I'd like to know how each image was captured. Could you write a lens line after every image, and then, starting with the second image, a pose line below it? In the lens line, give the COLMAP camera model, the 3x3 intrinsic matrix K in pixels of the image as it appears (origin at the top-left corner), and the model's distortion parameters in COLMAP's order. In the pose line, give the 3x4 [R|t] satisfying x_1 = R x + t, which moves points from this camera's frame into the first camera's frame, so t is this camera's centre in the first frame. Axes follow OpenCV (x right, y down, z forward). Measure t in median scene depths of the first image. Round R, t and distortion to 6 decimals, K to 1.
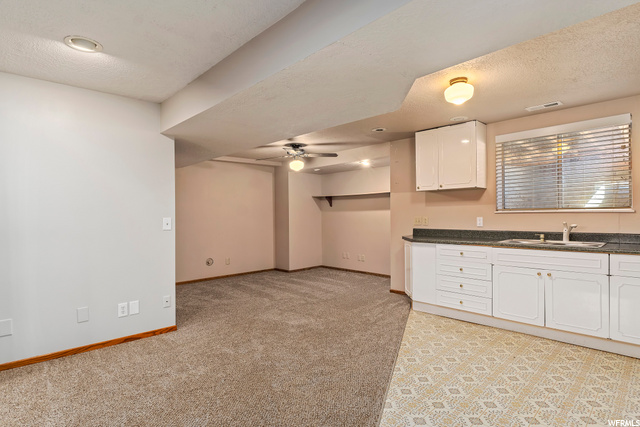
lens RADIAL K [[340.3, 0, 320.8], [0, 340.3, 215.3], [0, 0, 1]] dist [-0.000919, -0.002169]
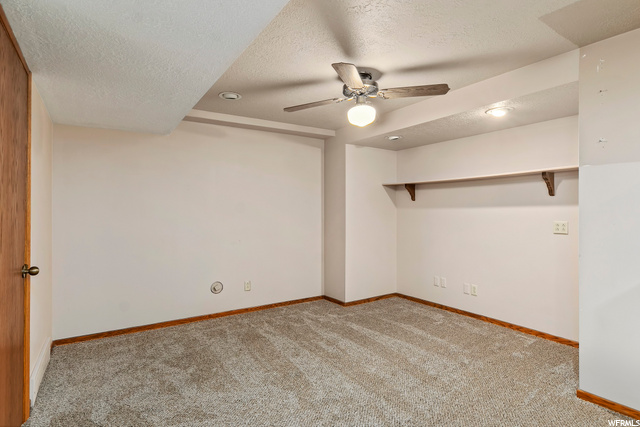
lens RADIAL K [[334.7, 0, 321.5], [0, 334.7, 214.1], [0, 0, 1]] dist [-0.002427, -0.000153]
pose [[0.985832, 0.010228, -0.167422, -0.034155], [-0.009501, 0.999942, 0.005138, -0.001676], [0.167465, -0.003475, 0.985872, 0.387997]]
